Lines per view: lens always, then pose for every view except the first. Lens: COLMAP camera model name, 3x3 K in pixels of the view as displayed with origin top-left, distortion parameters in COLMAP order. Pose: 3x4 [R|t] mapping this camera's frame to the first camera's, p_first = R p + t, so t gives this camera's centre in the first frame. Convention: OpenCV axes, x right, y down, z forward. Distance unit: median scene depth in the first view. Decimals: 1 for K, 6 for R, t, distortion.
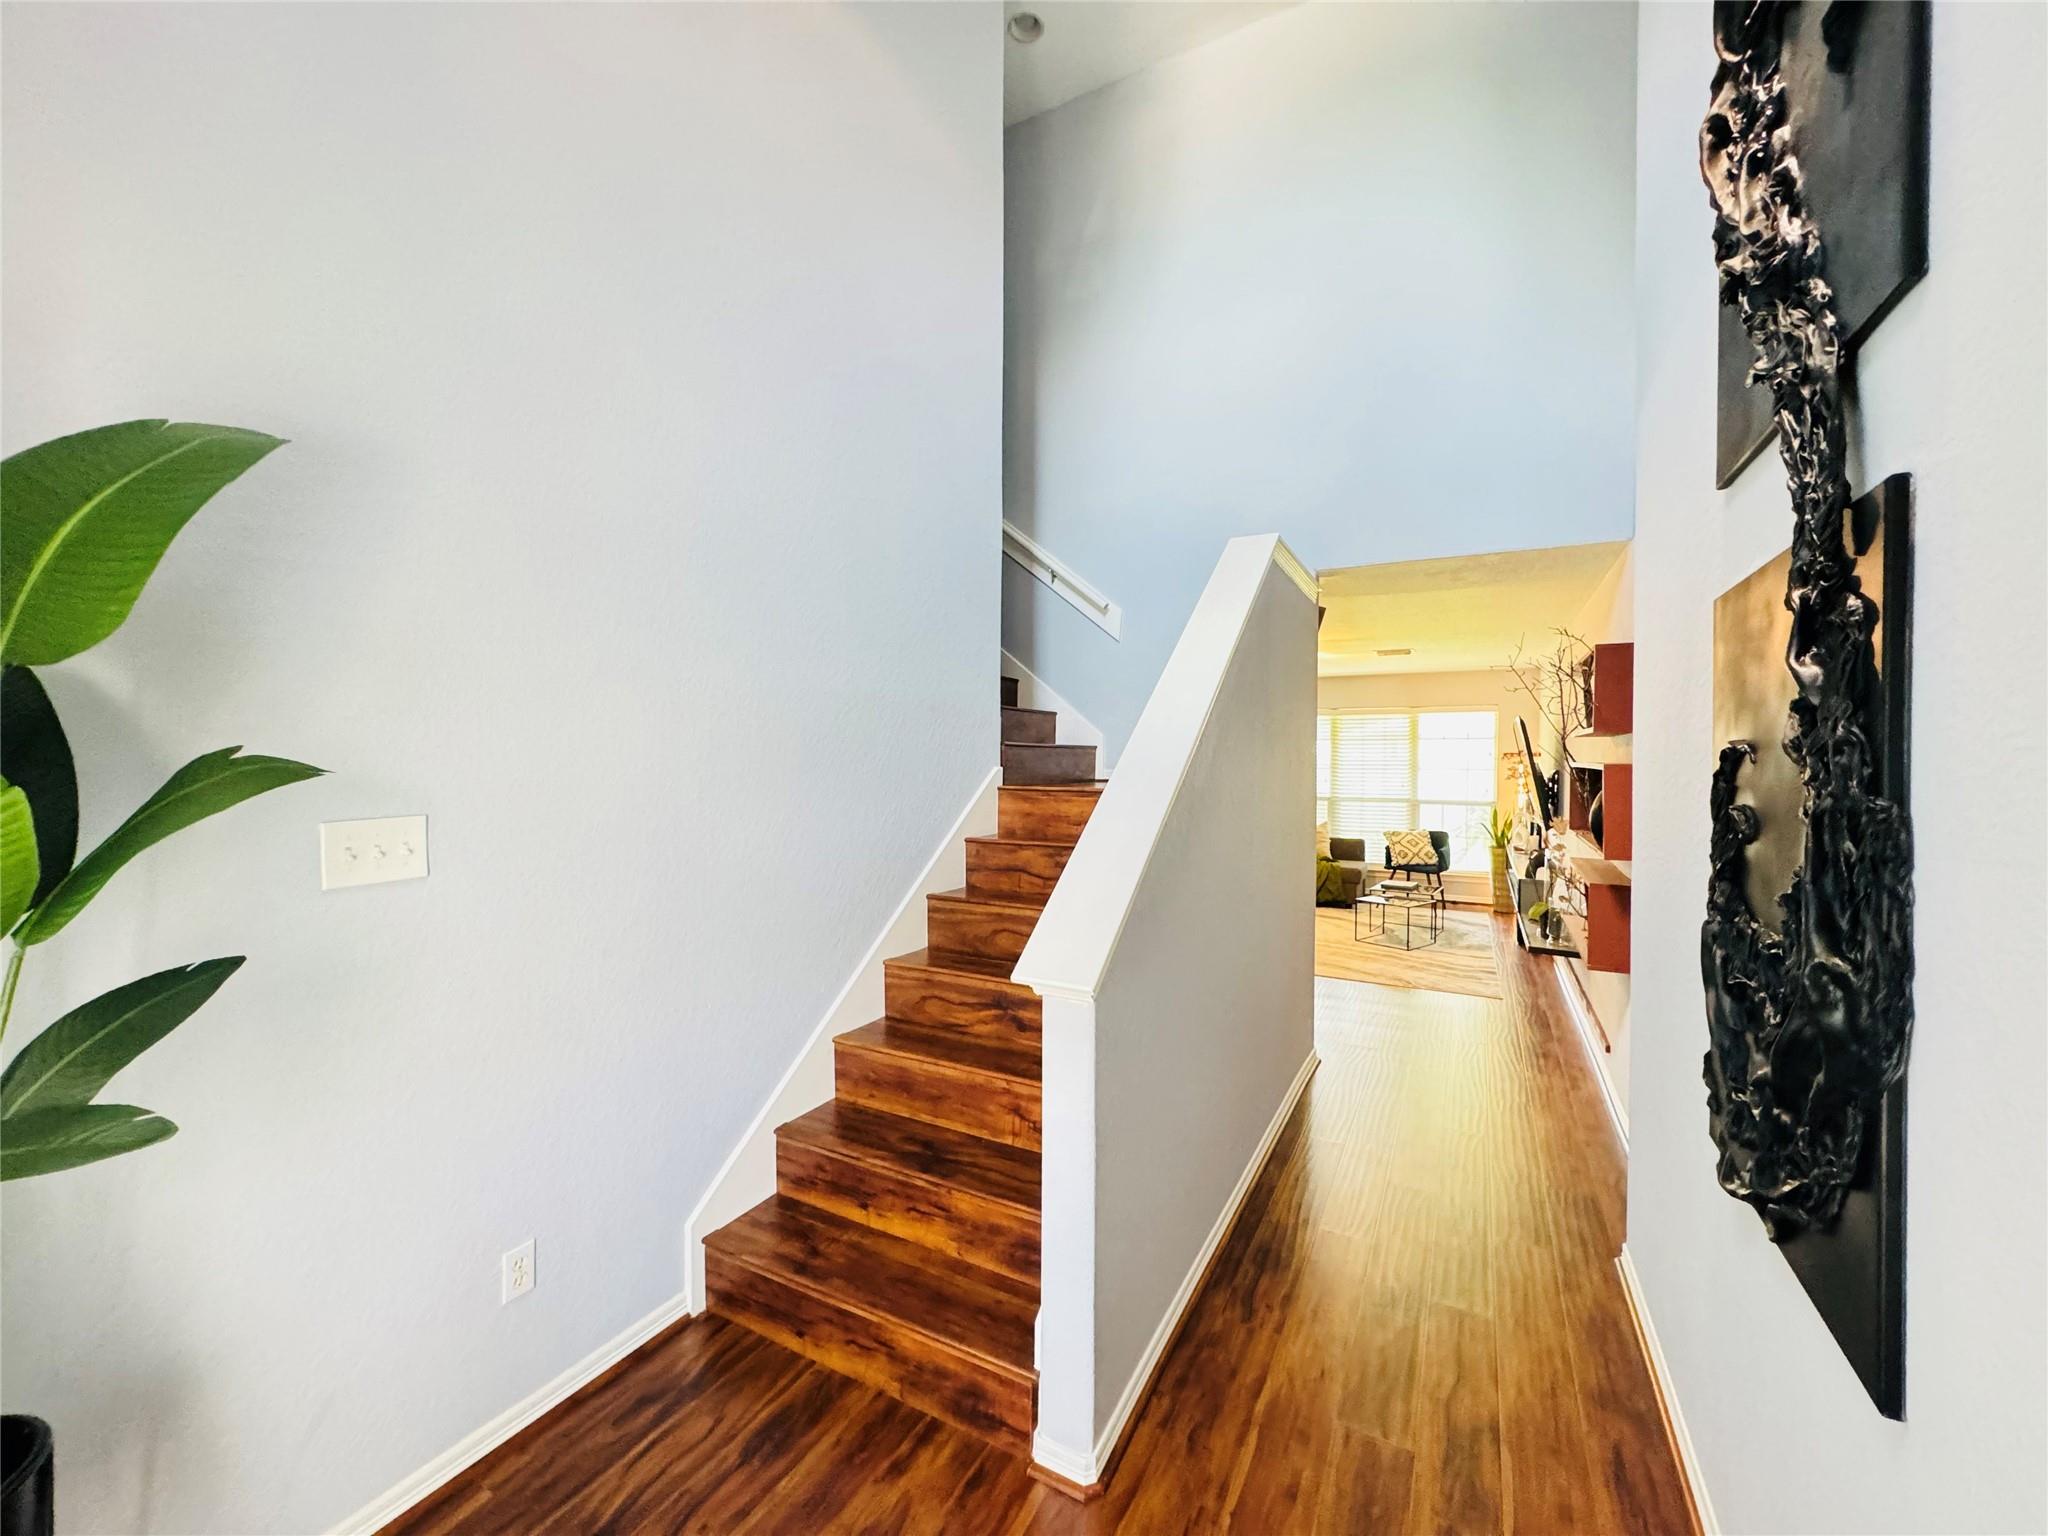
lens RADIAL K [[808.1, 0, 1015.5], [0, 808.1, 767.5], [0, 0, 1]] dist [-0.000405, -0.000161]
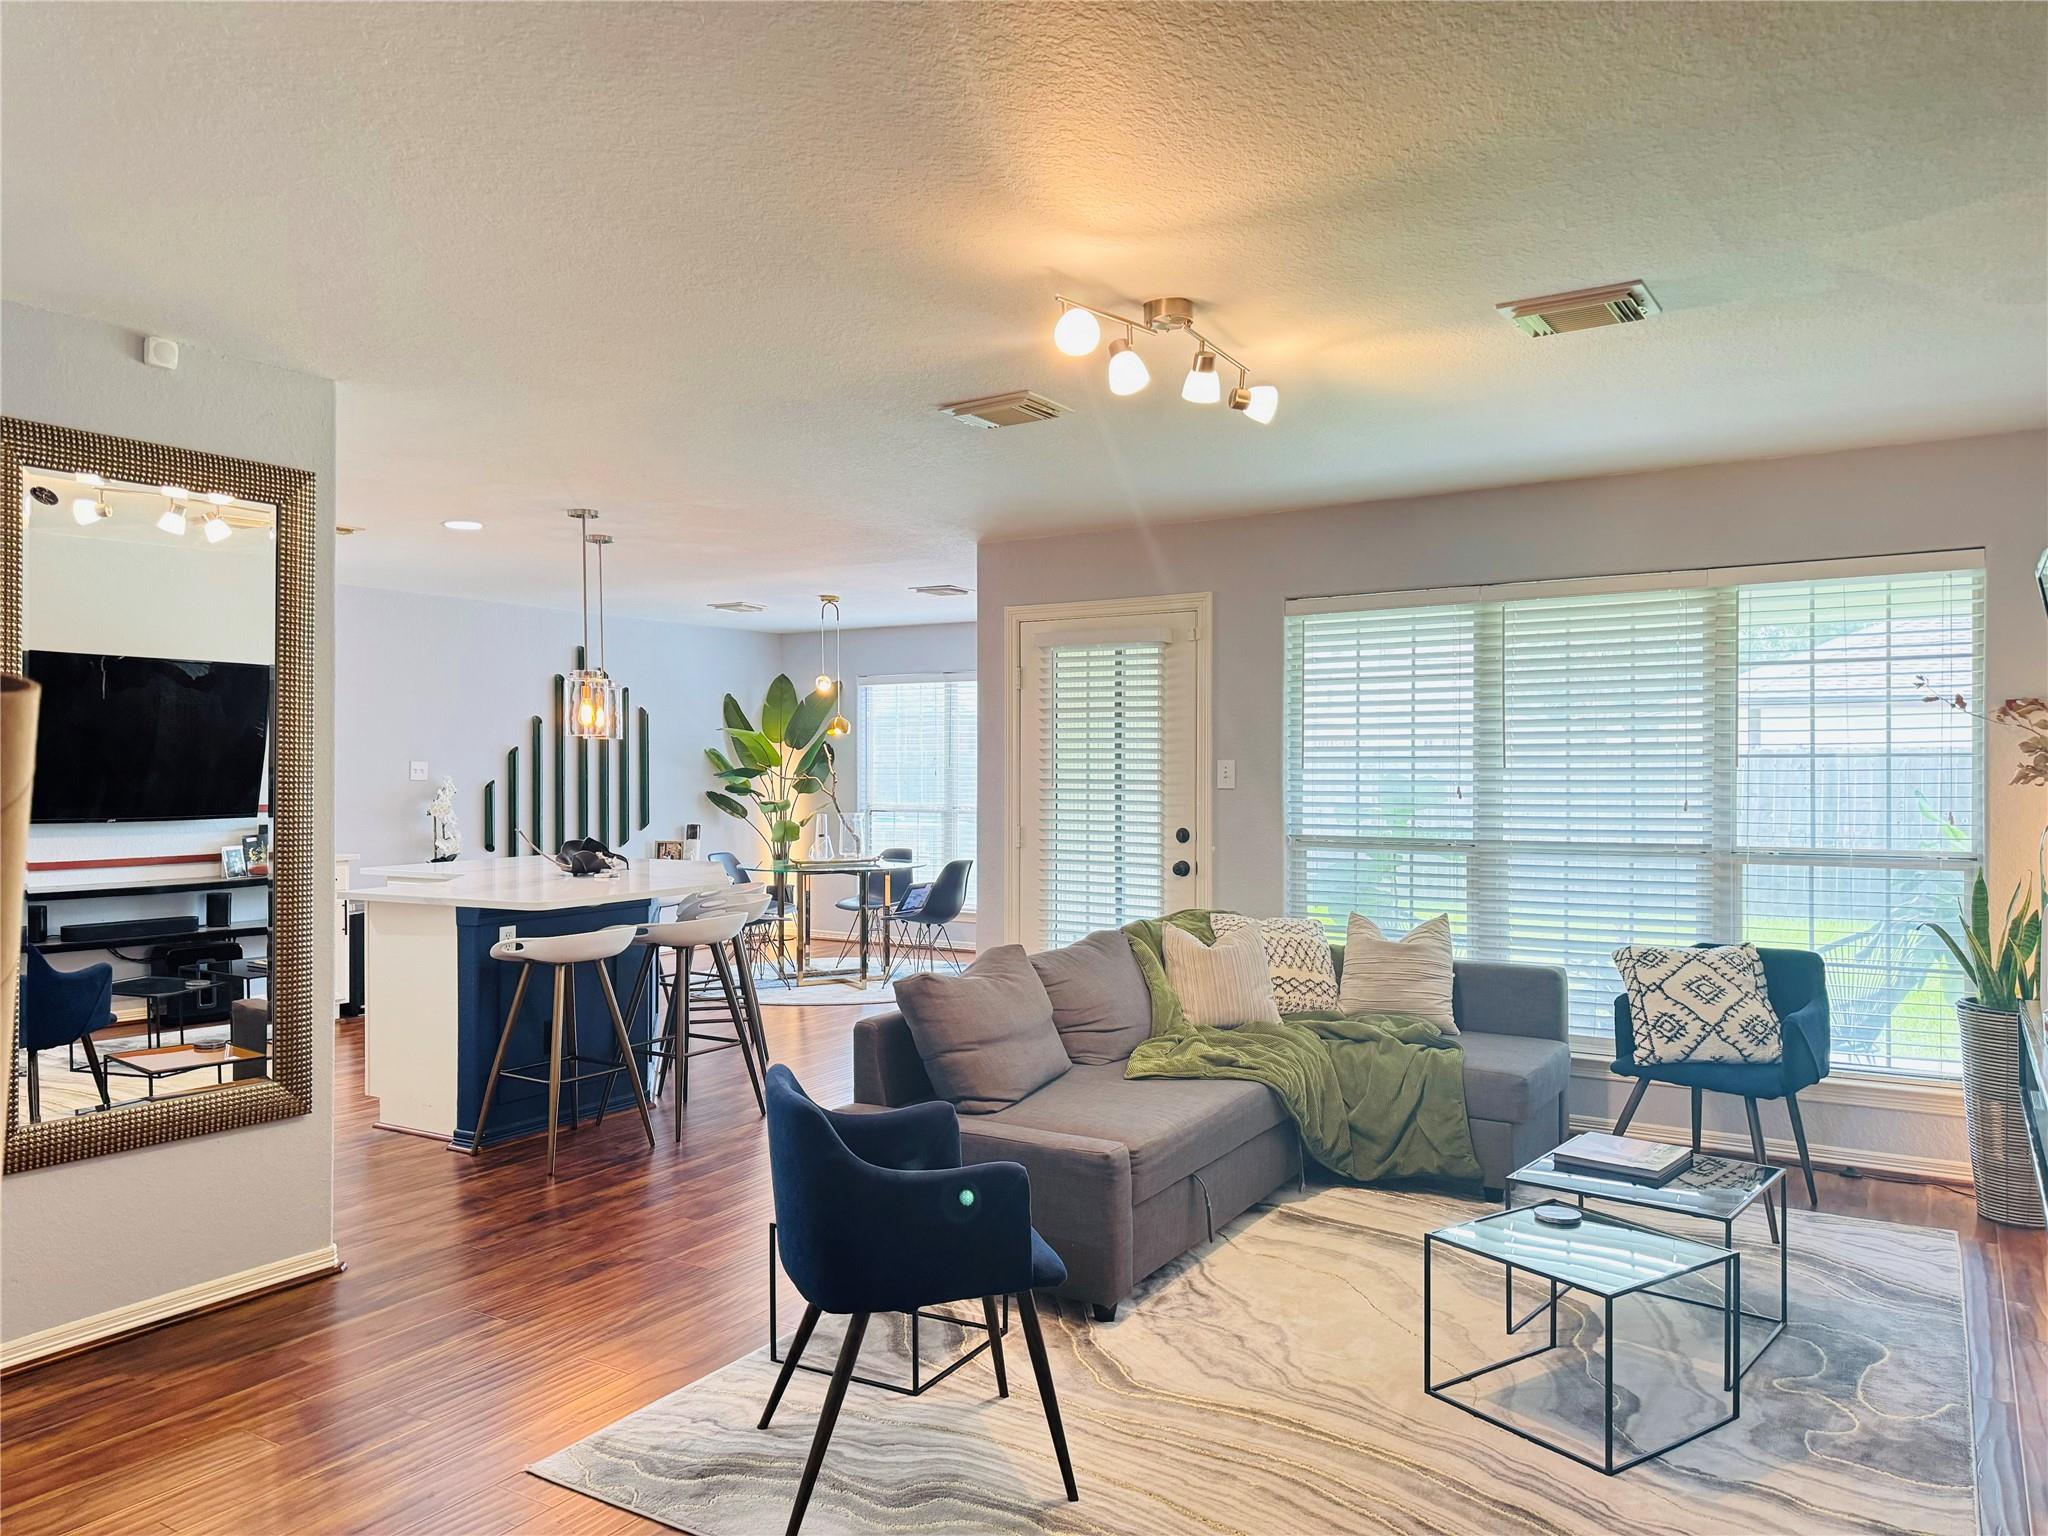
lens RADIAL K [[1432.6, 0, 1024.7], [0, 1432.6, 765.2], [0, 0, 1]] dist [0.004075, -0.005807]
pose [[0.998554, -0.002836, -0.053685, 0.260631], [0.002477, 0.999974, -0.006745, 0.010618], [0.053703, 0.006603, 0.998535, 0.436293]]
